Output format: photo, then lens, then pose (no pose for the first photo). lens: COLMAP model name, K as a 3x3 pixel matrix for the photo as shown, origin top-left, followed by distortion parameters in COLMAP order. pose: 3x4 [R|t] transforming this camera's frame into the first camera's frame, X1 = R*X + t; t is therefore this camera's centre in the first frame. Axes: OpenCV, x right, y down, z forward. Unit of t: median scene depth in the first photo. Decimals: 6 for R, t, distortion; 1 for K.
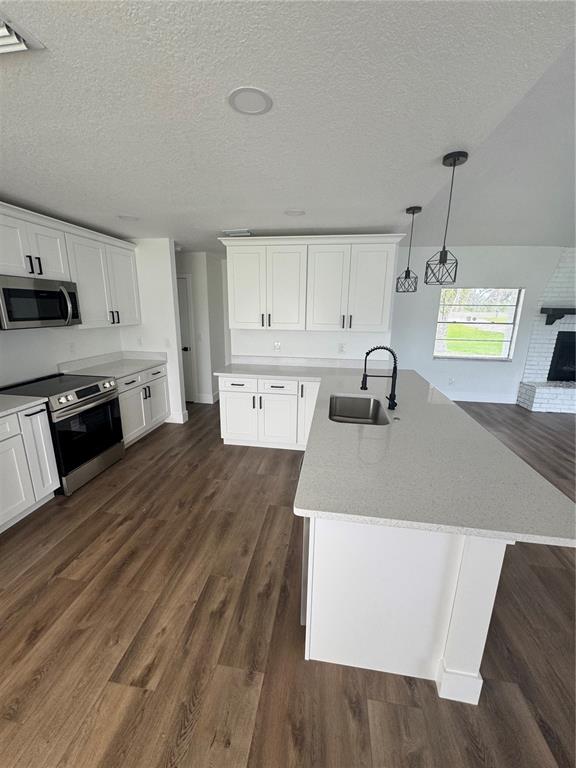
lens RADIAL K [[307.6, 0, 286.9], [0, 307.6, 383.9], [0, 0, 1]] dist [-0.001727, 0.000420]
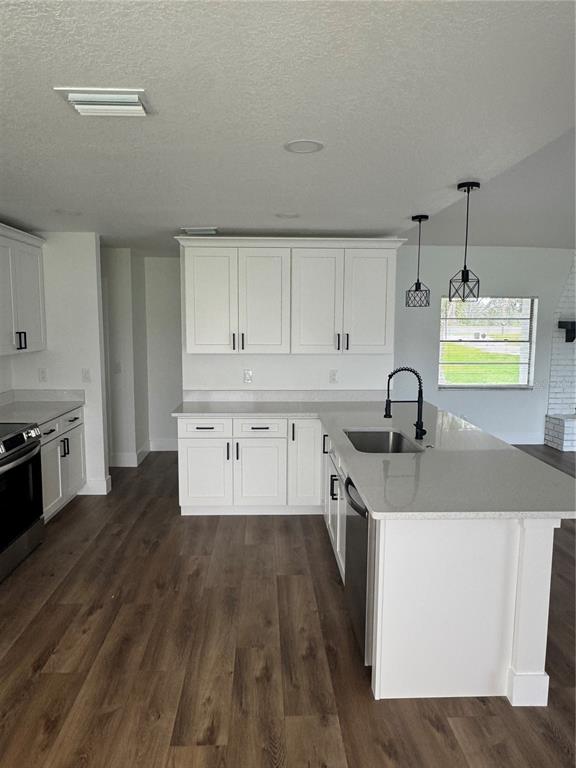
lens RADIAL K [[516.0, 0, 281.7], [0, 516.0, 383.4], [0, 0, 1]] dist [-0.003882, 0.004708]
pose [[0.982698, -0.029693, 0.182818, -0.239413], [0.051948, 0.991633, -0.118176, 0.061584], [-0.177780, 0.125628, 0.976018, -0.295263]]
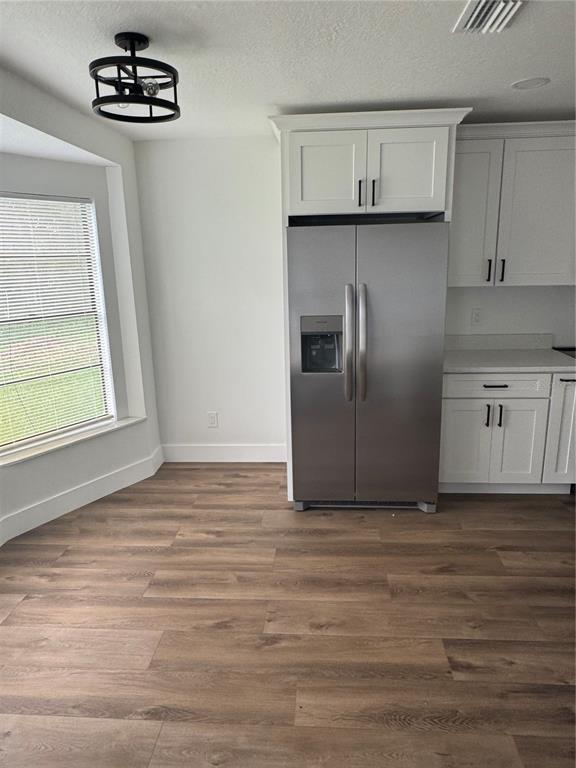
lens RADIAL K [[516.0, 0, 290.7], [0, 516.0, 383.1], [0, 0, 1]] dist [-0.003882, 0.004708]
pose [[0.079124, 0.222273, -0.971768, 0.363535], [-0.218728, 0.954941, 0.200615, -0.007761], [0.972573, 0.196679, 0.124176, 0.086087]]
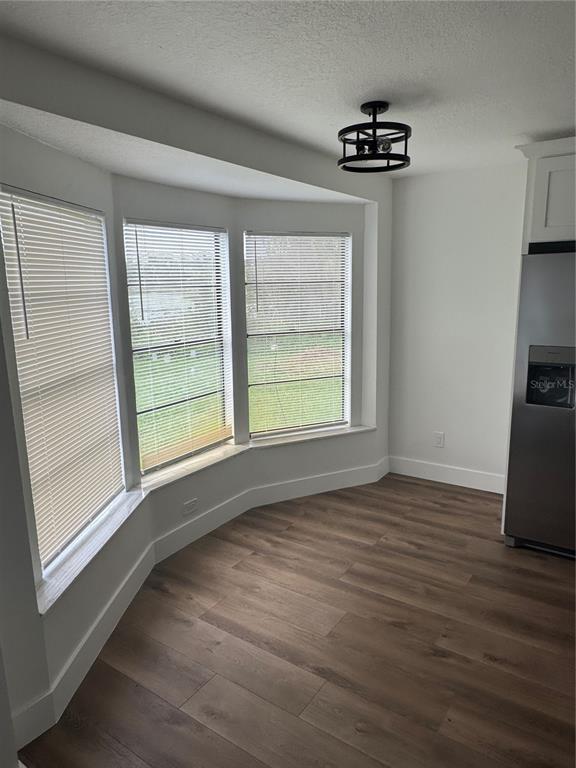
lens RADIAL K [[516.0, 0, 286.0], [0, 516.0, 385.7], [0, 0, 1]] dist [-0.003882, 0.004708]
pose [[-0.436236, 0.172478, -0.883148, 0.437450], [-0.204981, 0.936606, 0.284170, -0.047484], [0.876174, 0.304994, -0.373226, 0.190826]]
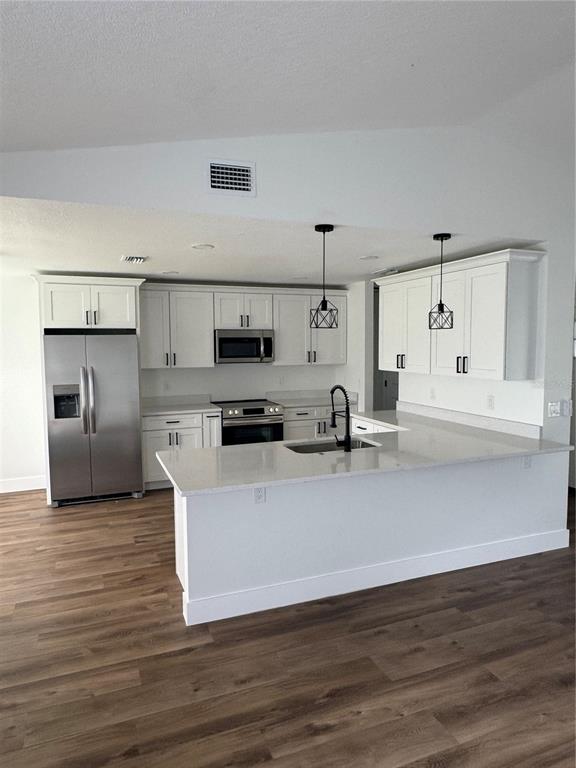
lens RADIAL K [[516.0, 0, 287.0], [0, 516.0, 384.1], [0, 0, 1]] dist [-0.003882, 0.004708]
pose [[0.501965, 0.054072, -0.863196, 1.273363], [-0.195461, 0.979315, -0.052319, -0.001477], [0.842512, 0.194984, 0.502151, -0.007432]]
